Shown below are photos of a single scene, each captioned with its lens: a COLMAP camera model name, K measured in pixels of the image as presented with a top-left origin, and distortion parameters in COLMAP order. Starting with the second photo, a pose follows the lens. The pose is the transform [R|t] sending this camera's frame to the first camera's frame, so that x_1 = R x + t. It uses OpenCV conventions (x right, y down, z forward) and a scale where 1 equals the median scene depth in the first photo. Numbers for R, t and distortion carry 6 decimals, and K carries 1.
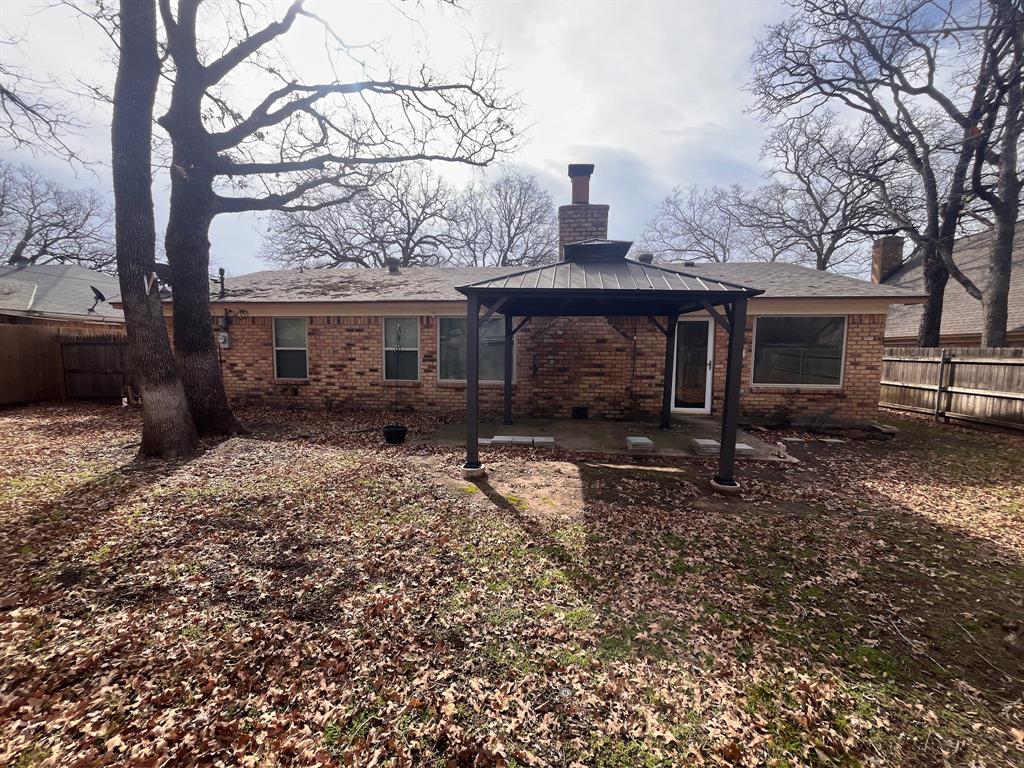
lens RADIAL K [[409.8, 0, 512.0], [0, 409.8, 384.0], [0, 0, 1]] dist [-0.000239, -0.000016]
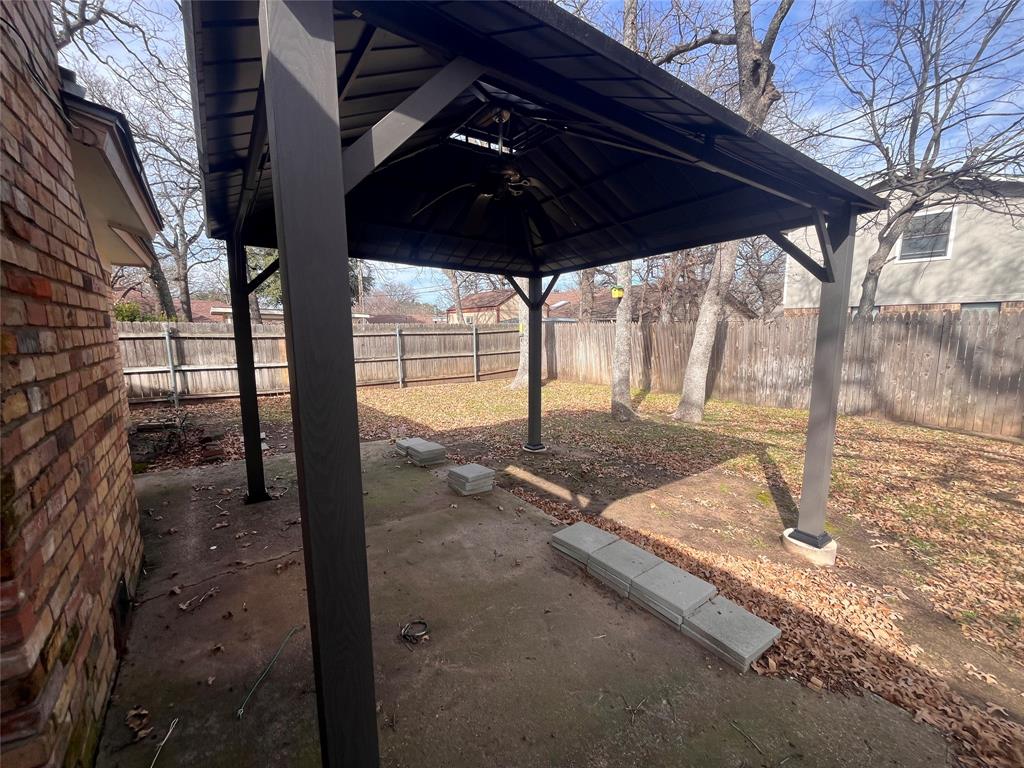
lens RADIAL K [[409.8, 0, 512.0], [0, 409.8, 384.0], [0, 0, 1]] dist [-0.000239, -0.000016]
pose [[-0.666321, -0.104623, 0.738289, -0.194178], [0.070552, 0.976820, 0.202100, -0.125493], [-0.742320, 0.186751, -0.643494, 1.507486]]
